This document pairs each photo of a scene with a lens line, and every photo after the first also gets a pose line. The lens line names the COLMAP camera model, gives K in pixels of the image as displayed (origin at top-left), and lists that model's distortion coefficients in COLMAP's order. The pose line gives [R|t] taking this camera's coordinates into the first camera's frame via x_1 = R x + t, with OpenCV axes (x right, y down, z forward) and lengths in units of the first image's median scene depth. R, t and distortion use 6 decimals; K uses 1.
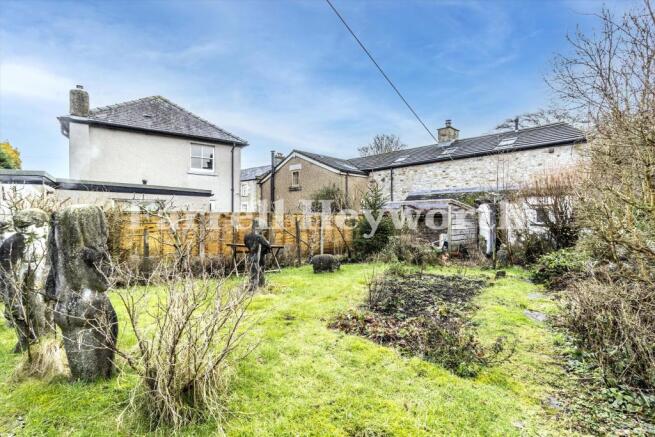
lens RADIAL K [[341.8, 0, 327.5], [0, 341.8, 218.5], [0, 0, 1]] dist [-0.001257, -0.000322]
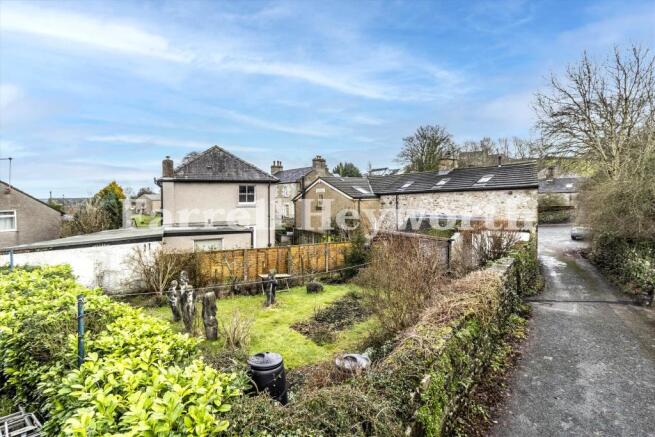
lens RADIAL K [[341.8, 0, 327.5], [0, 341.8, 218.5], [0, 0, 1]] dist [-0.001257, -0.000322]
pose [[0.991746, 0.006889, -0.128033, 0.130582], [-0.003395, 0.999616, 0.027484, -0.122804], [0.128173, -0.026822, 0.991389, -0.320265]]
